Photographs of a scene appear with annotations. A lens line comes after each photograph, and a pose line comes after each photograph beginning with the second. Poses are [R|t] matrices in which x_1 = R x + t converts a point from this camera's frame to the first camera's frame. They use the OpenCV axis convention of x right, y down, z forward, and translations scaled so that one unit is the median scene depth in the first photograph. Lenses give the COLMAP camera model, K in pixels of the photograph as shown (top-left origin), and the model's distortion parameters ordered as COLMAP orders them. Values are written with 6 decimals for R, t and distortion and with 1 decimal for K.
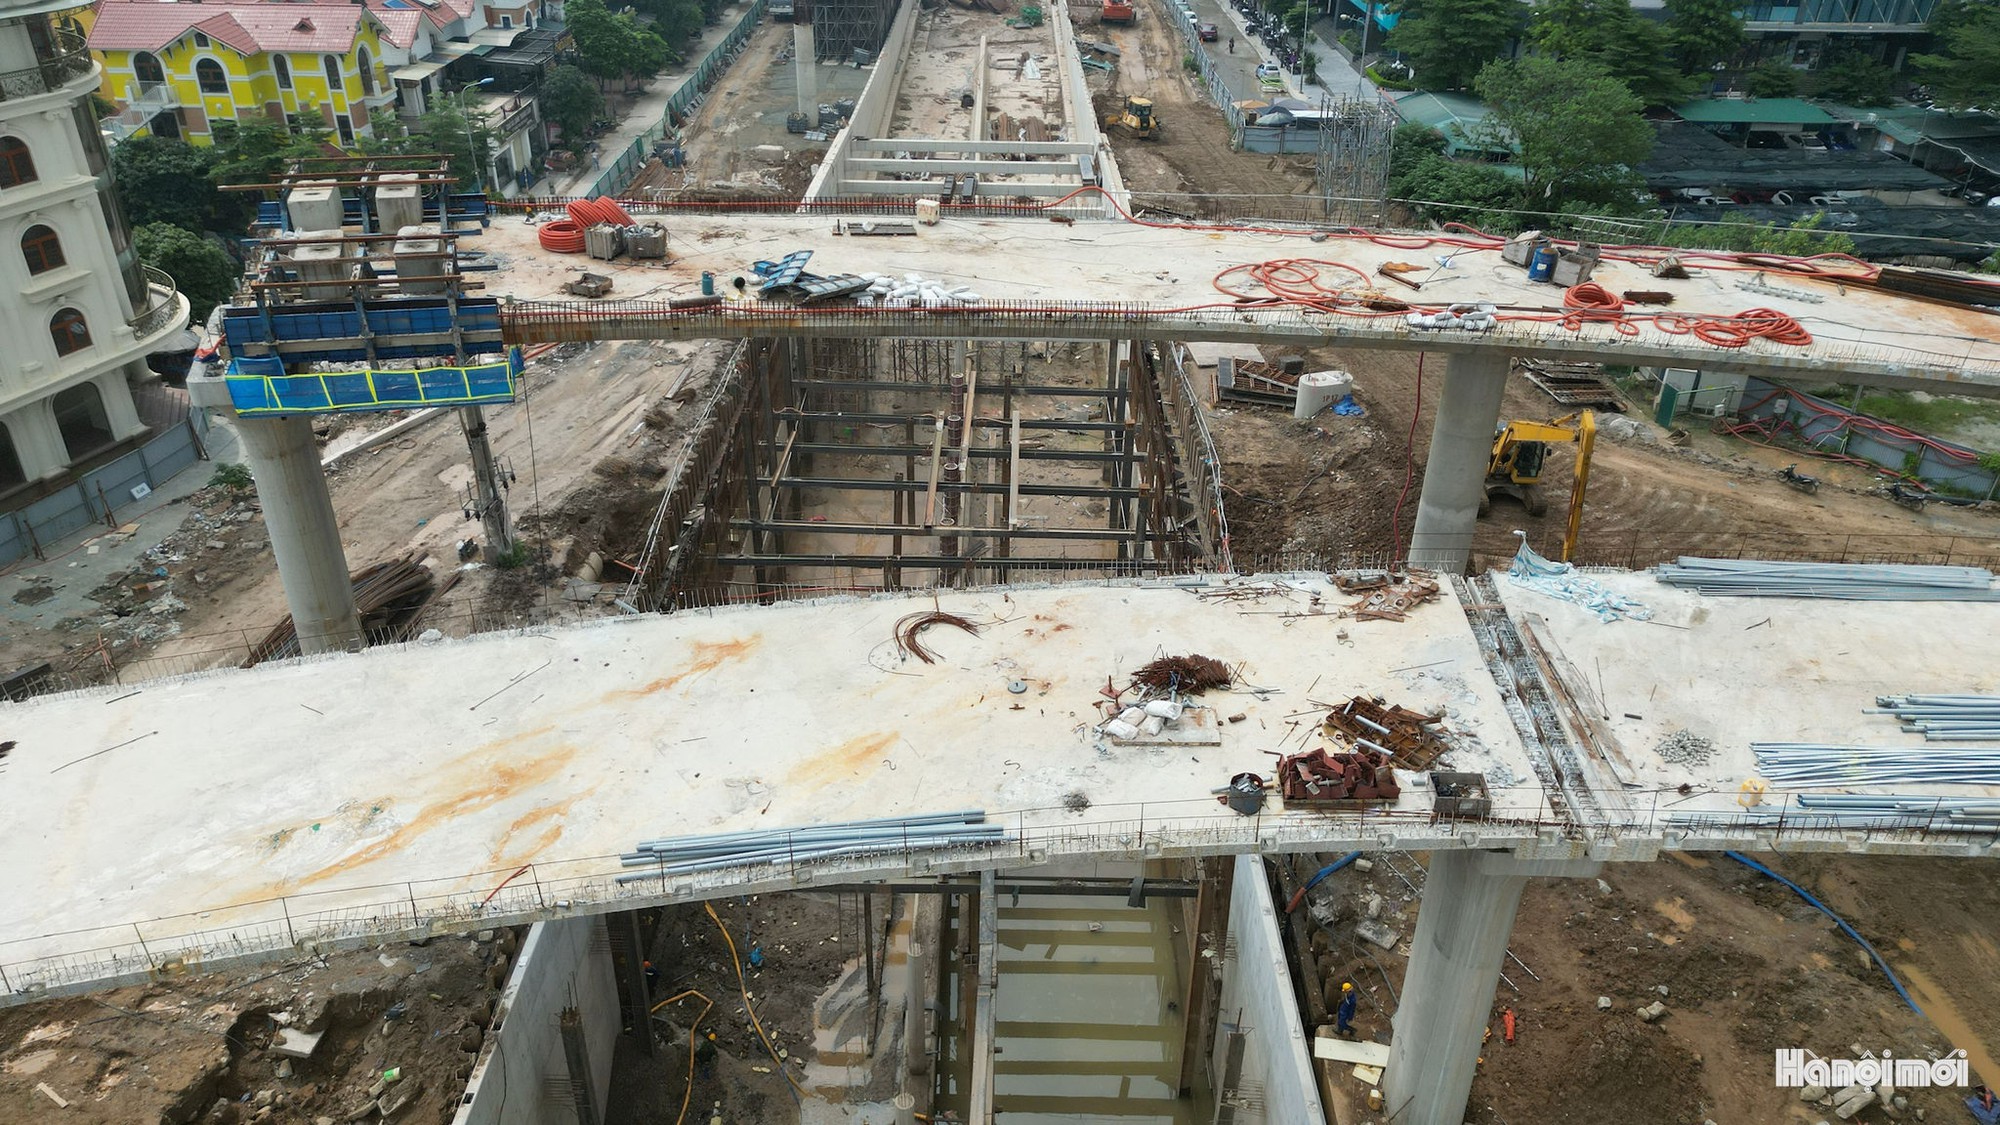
lens RADIAL K [[1393.5, 0, 1000.0], [0, 1393.5, 562.5], [0, 0, 1]] dist [0.091812, -0.097228]
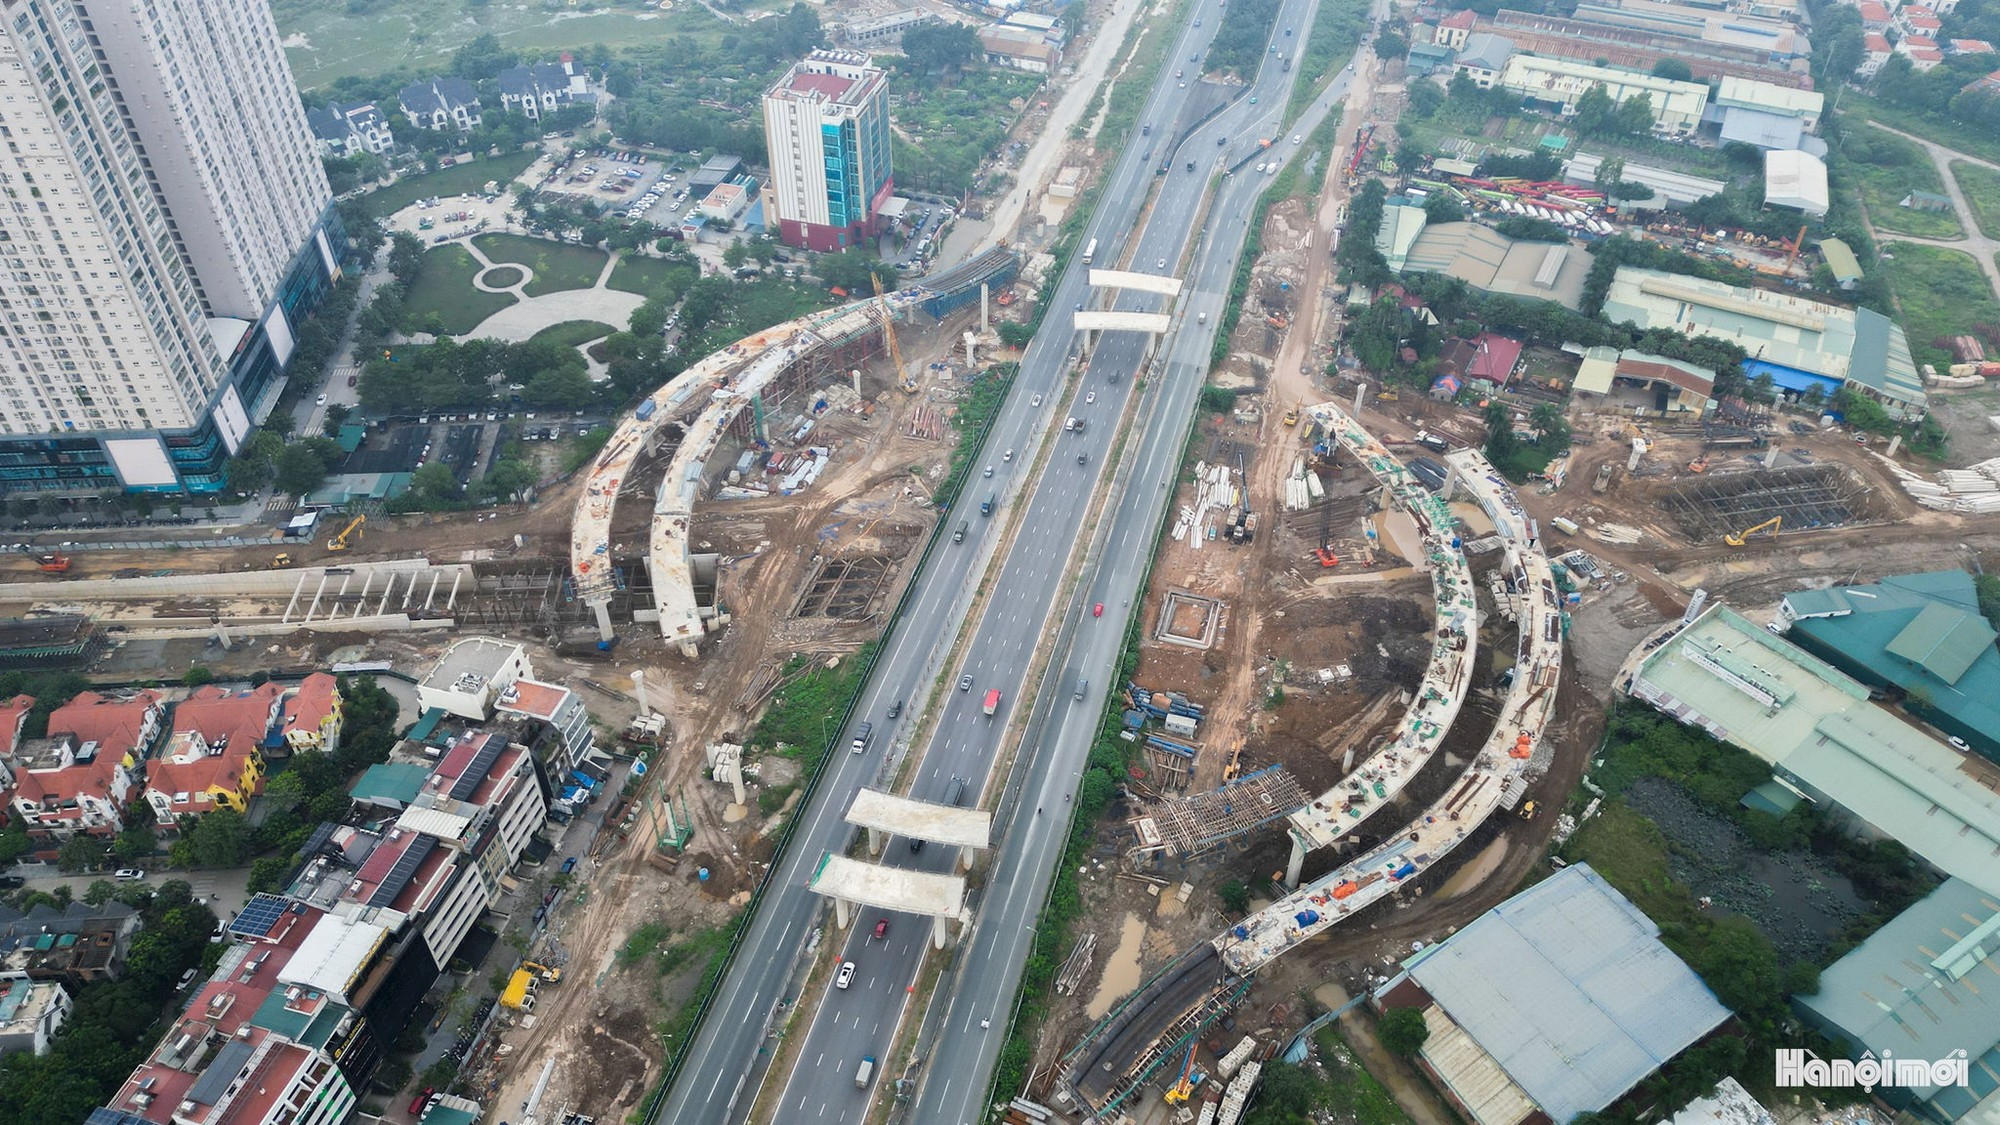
lens RADIAL K [[1393.5, 0, 1000.0], [0, 1393.5, 562.5], [0, 0, 1]] dist [0.091812, -0.097228]
pose [[-0.080508, -0.672673, 0.735547, -3.963056], [0.491224, 0.615329, 0.616497, -2.509053], [-0.867305, 0.410951, 0.280894, -2.052775]]
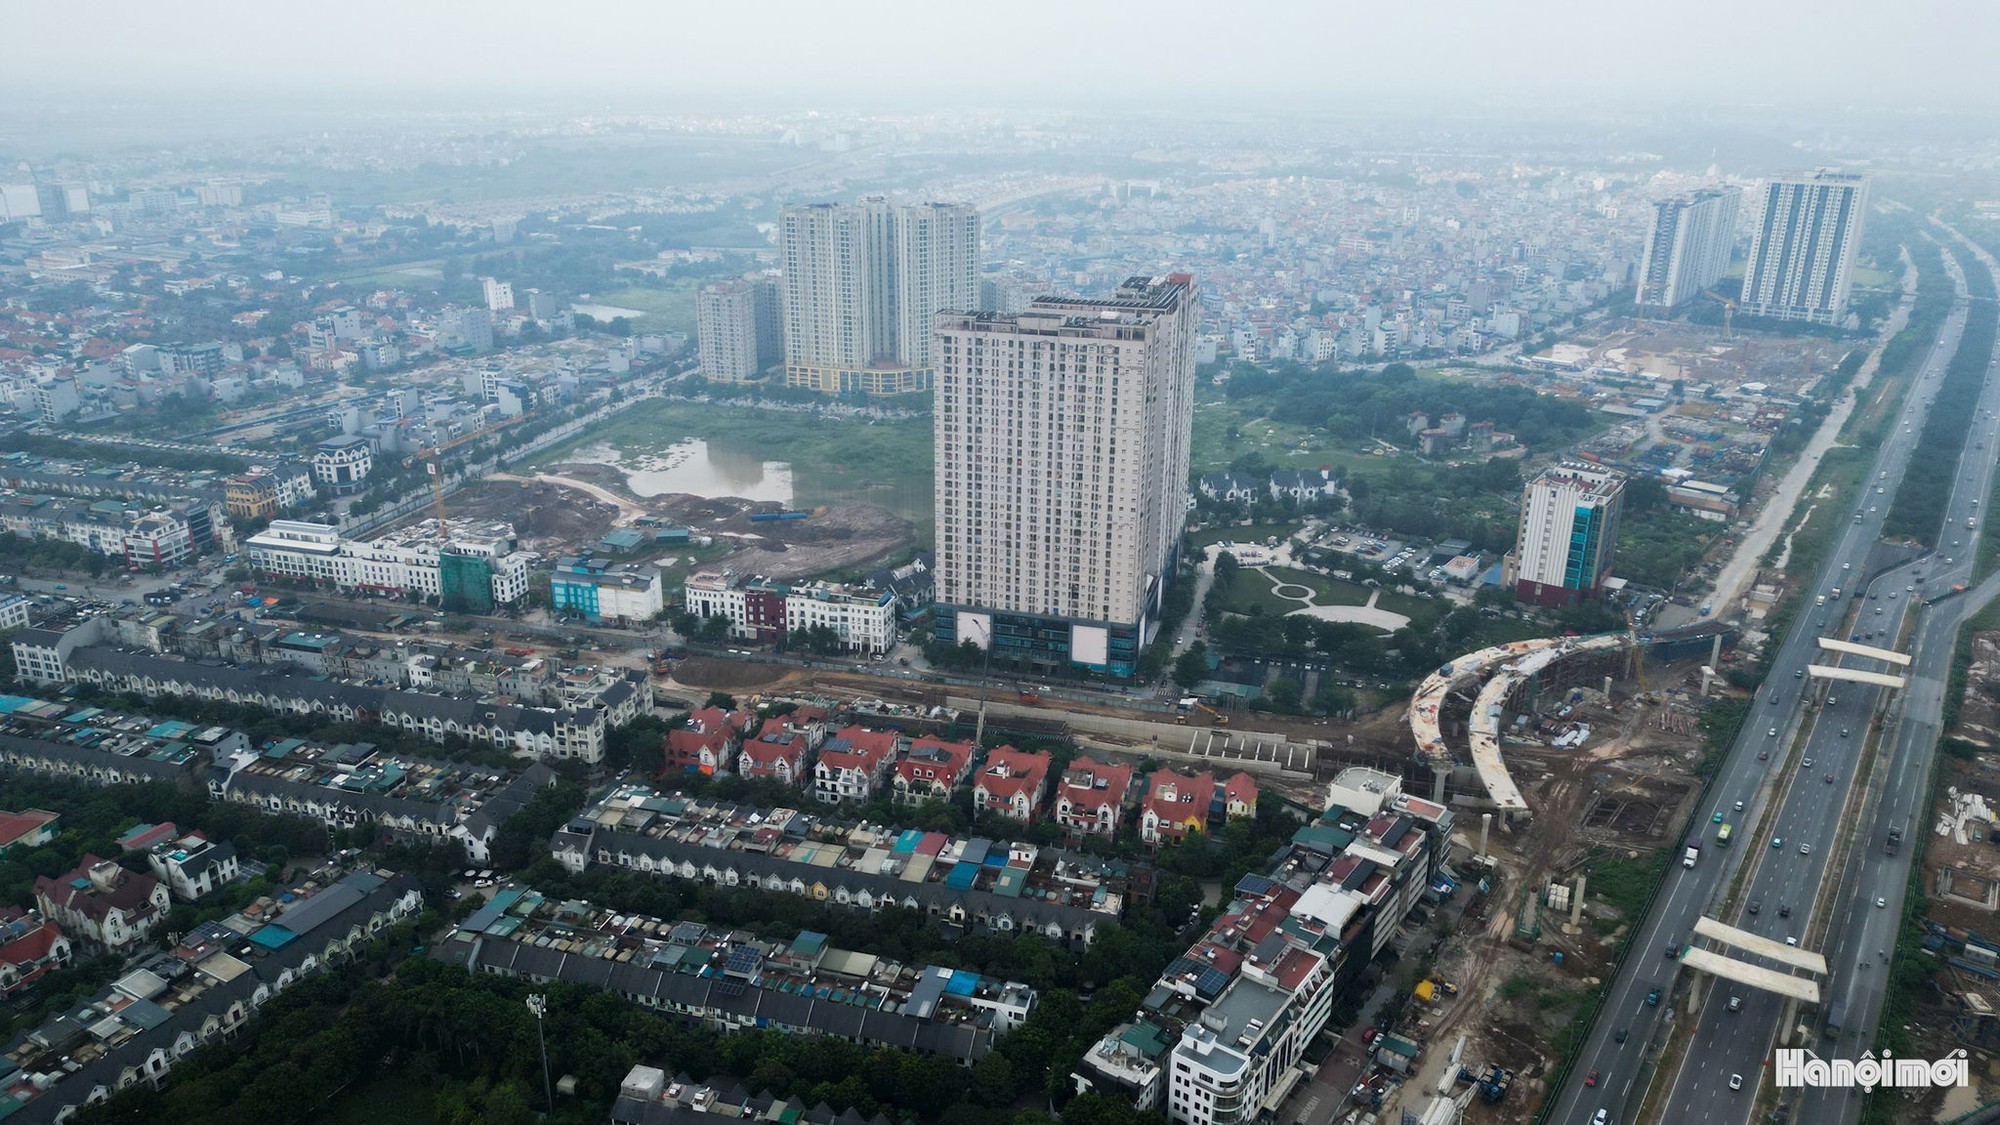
lens RADIAL K [[1393.5, 0, 1000.0], [0, 1393.5, 562.5], [0, 0, 1]] dist [0.091812, -0.097228]
pose [[0.262847, -0.346160, 0.900602, -6.310447], [0.475830, 0.858523, 0.191112, -3.091604], [-0.839343, 0.378300, 0.390373, -0.582632]]
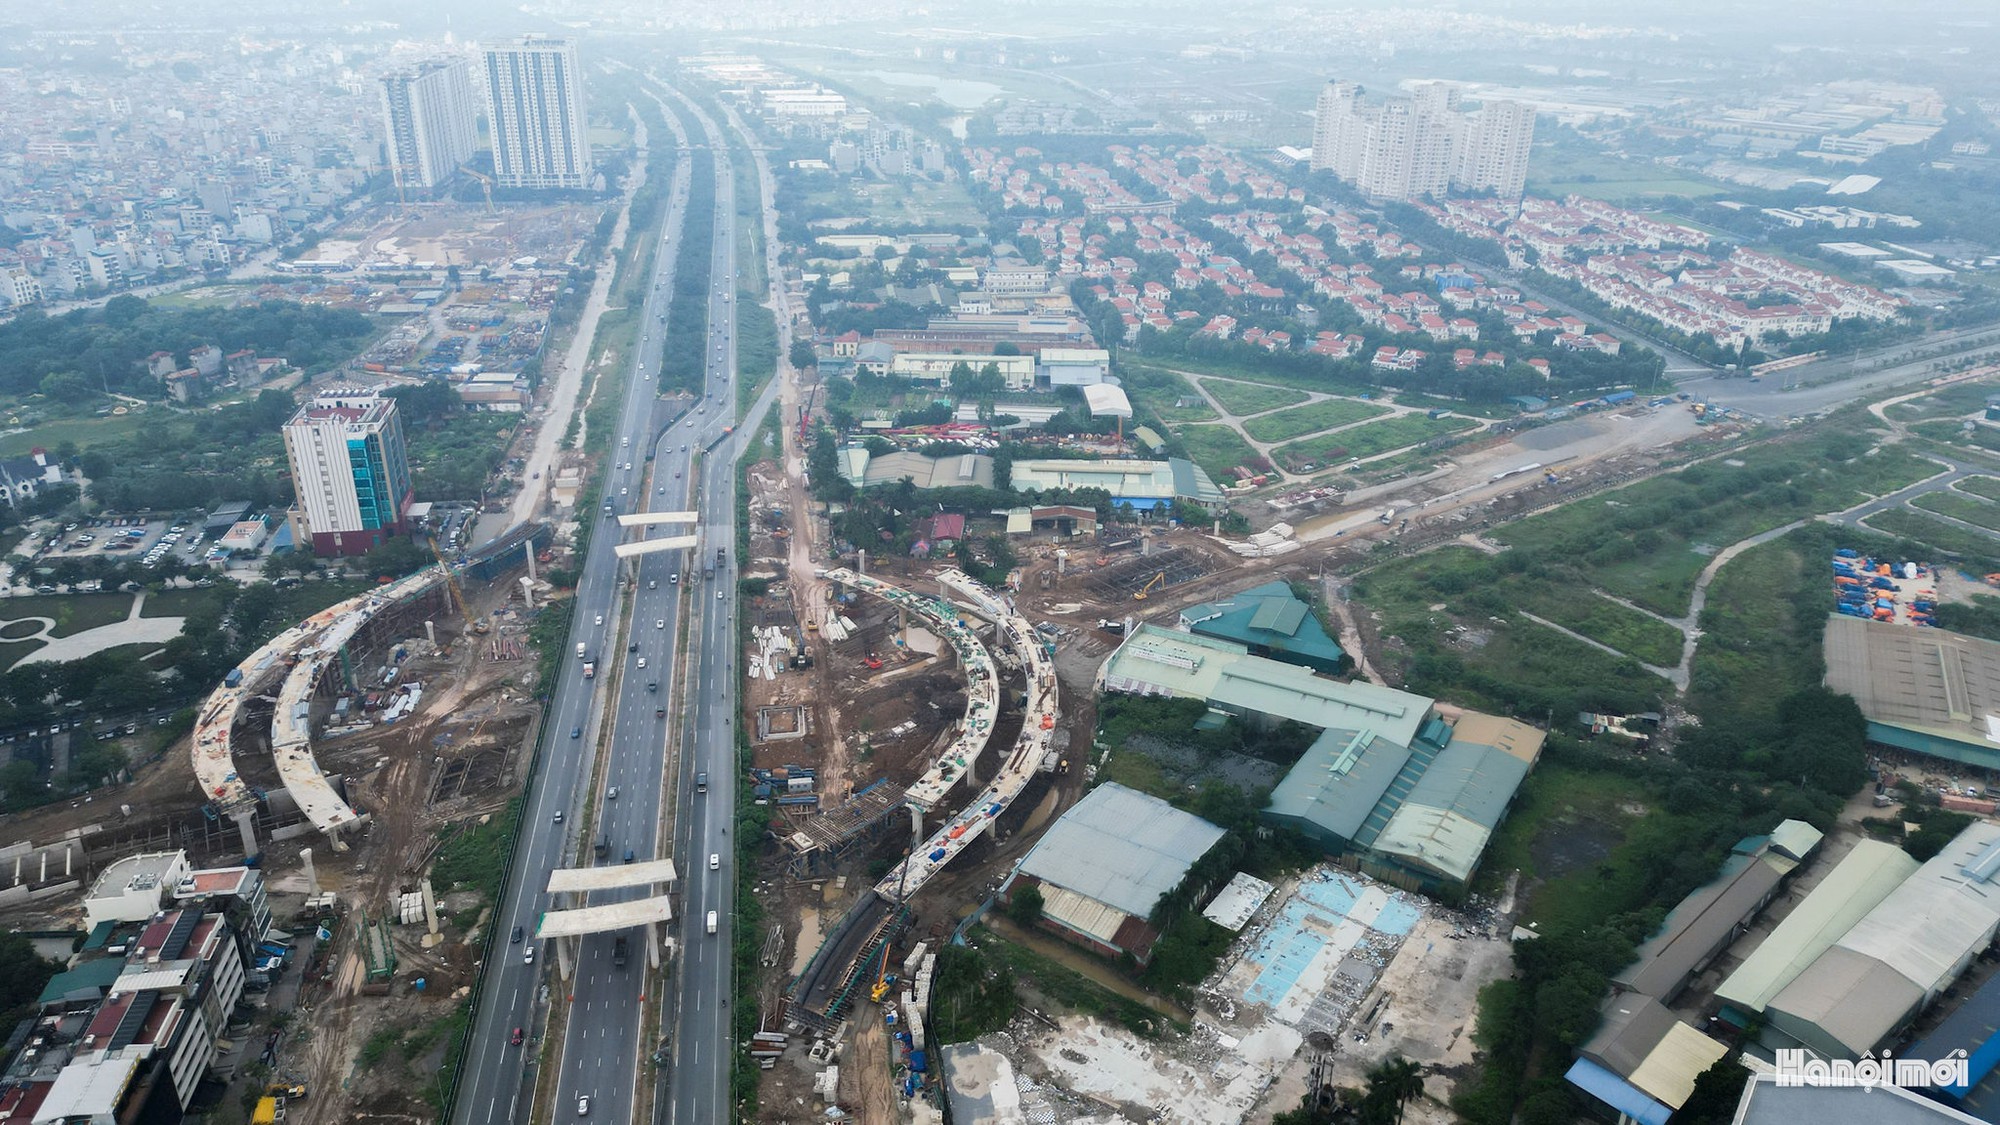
lens RADIAL K [[1394.9, 0, 1000.0], [0, 1394.9, 562.5], [0, 0, 1]] dist [0.079808, -0.086417]
pose [[-0.499049, -0.379358, 0.779126, -5.506453], [0.413089, 0.686219, 0.598715, -2.737368], [-0.761779, 0.620637, -0.185748, -1.159426]]
